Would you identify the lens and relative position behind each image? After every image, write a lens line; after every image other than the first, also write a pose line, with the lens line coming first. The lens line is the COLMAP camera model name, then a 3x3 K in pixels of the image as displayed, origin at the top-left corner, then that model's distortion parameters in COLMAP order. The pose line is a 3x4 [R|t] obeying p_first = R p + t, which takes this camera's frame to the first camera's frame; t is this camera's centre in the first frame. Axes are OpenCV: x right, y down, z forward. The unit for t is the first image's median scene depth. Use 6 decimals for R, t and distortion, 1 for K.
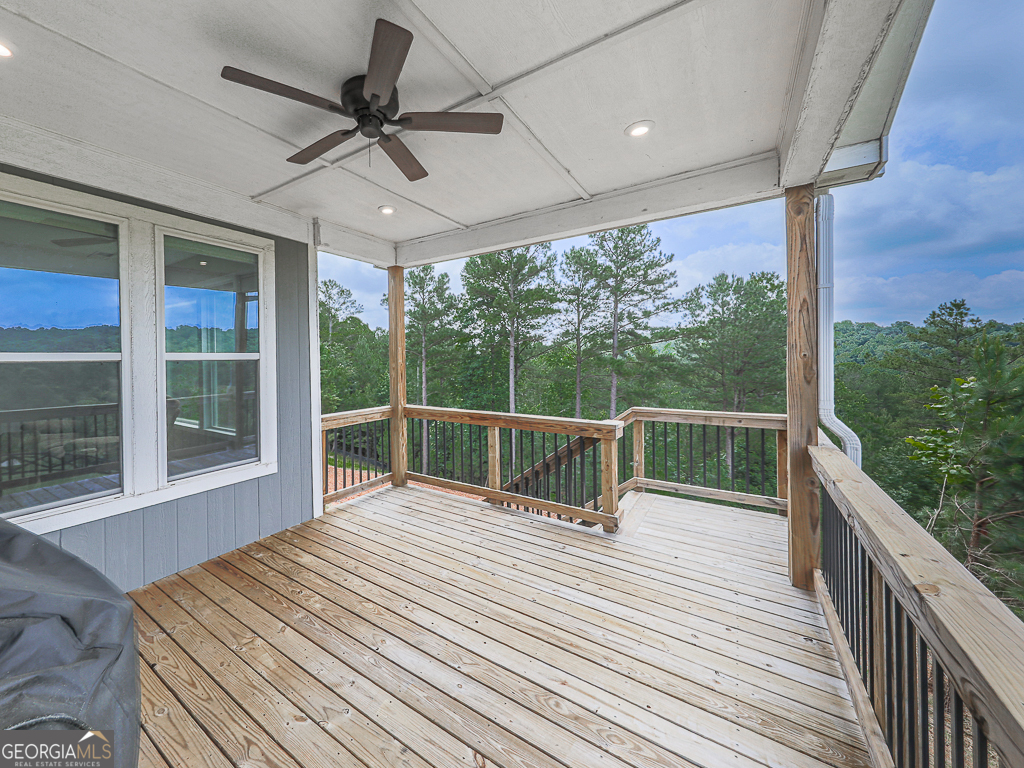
lens RADIAL K [[406.6, 0, 440.0], [0, 406.6, 357.7], [0, 0, 1]] dist [0.015439, -0.000273]
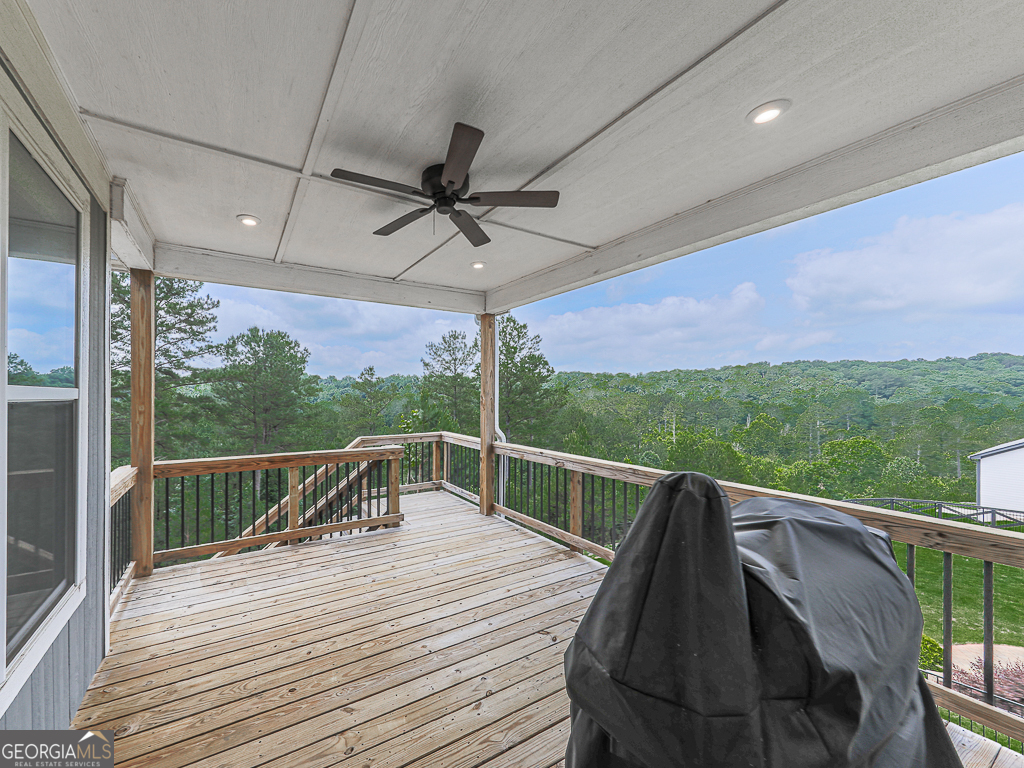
lens RADIAL K [[390.0, 0, 446.4], [0, 390.0, 394.9], [0, 0, 1]] dist [0.017249, 0.000029]
pose [[0.413559, 0.013779, 0.910373, -0.100401], [-0.005091, 0.999905, -0.012821, 0.000309], [-0.910463, 0.000668, 0.413590, 0.043769]]
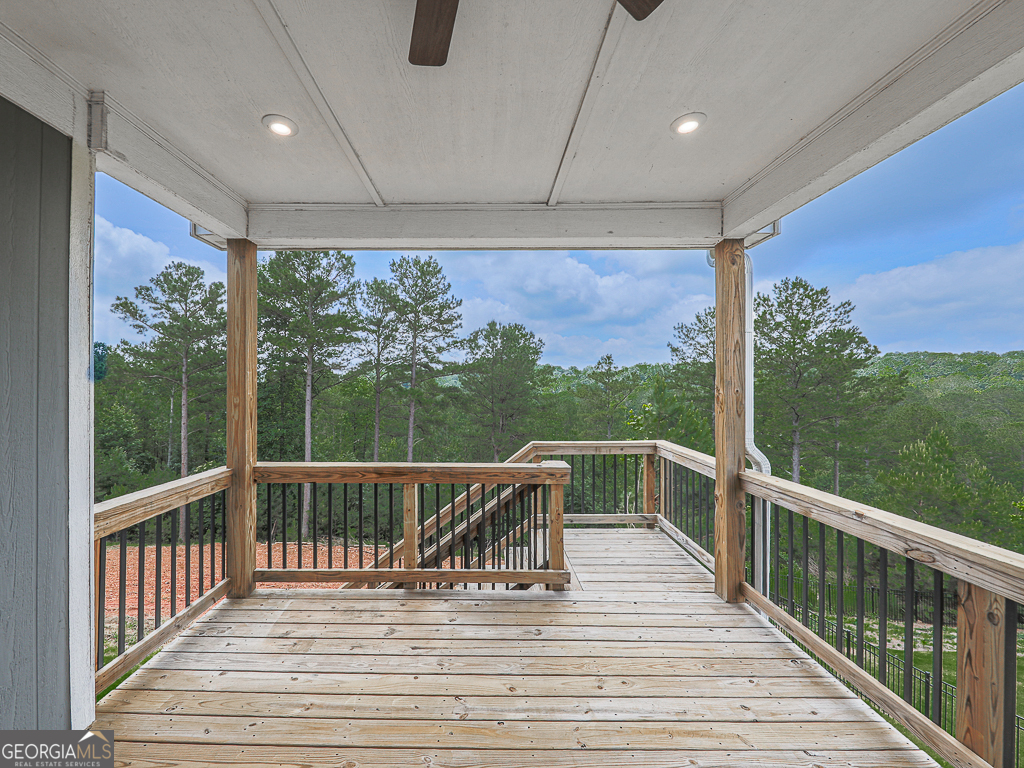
lens RADIAL K [[395.3, 0, 485.3], [0, 395.3, 381.3], [0, 0, 1]] dist [0.011251, -0.007881]
pose [[0.805748, 0.020513, 0.591902, -0.031934], [-0.011151, 0.999748, -0.019468, -0.000486], [-0.592153, 0.009086, 0.805774, 0.057335]]
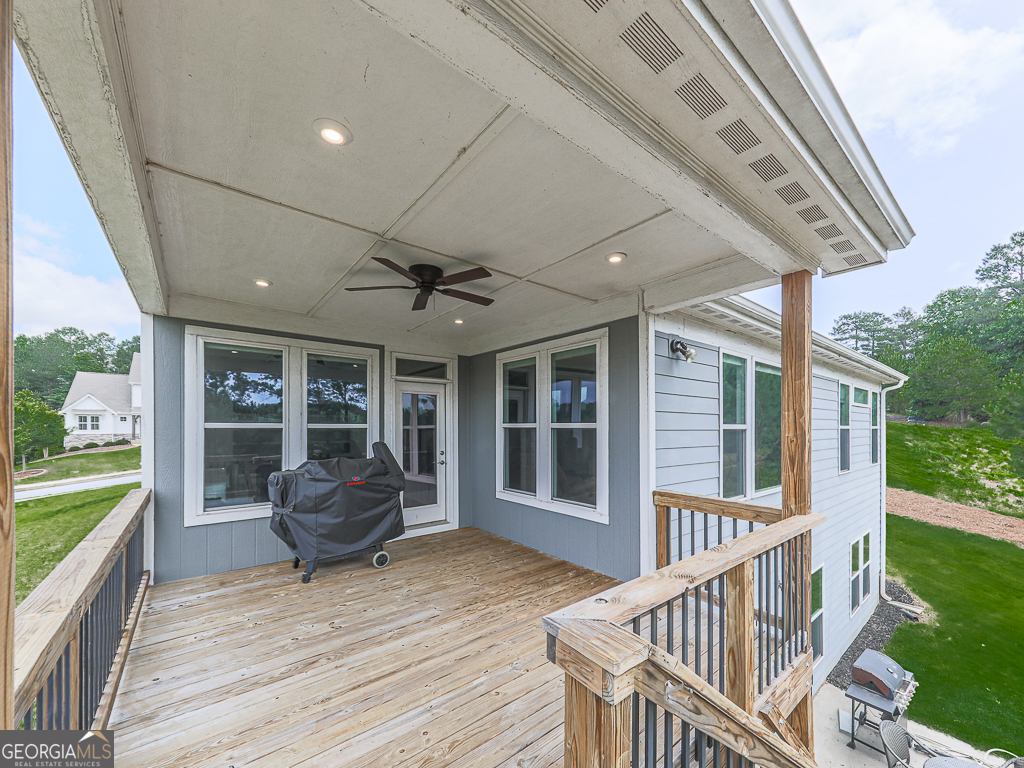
lens RADIAL K [[393.5, 0, 512.8], [0, 393.5, 427.8], [0, 0, 1]] dist [-0.000076, -0.000002]
pose [[-0.255552, 0.014317, -0.966689, 0.109712], [-0.003709, 0.999868, 0.015789, -0.002023], [0.966788, 0.007621, -0.255465, 0.147777]]
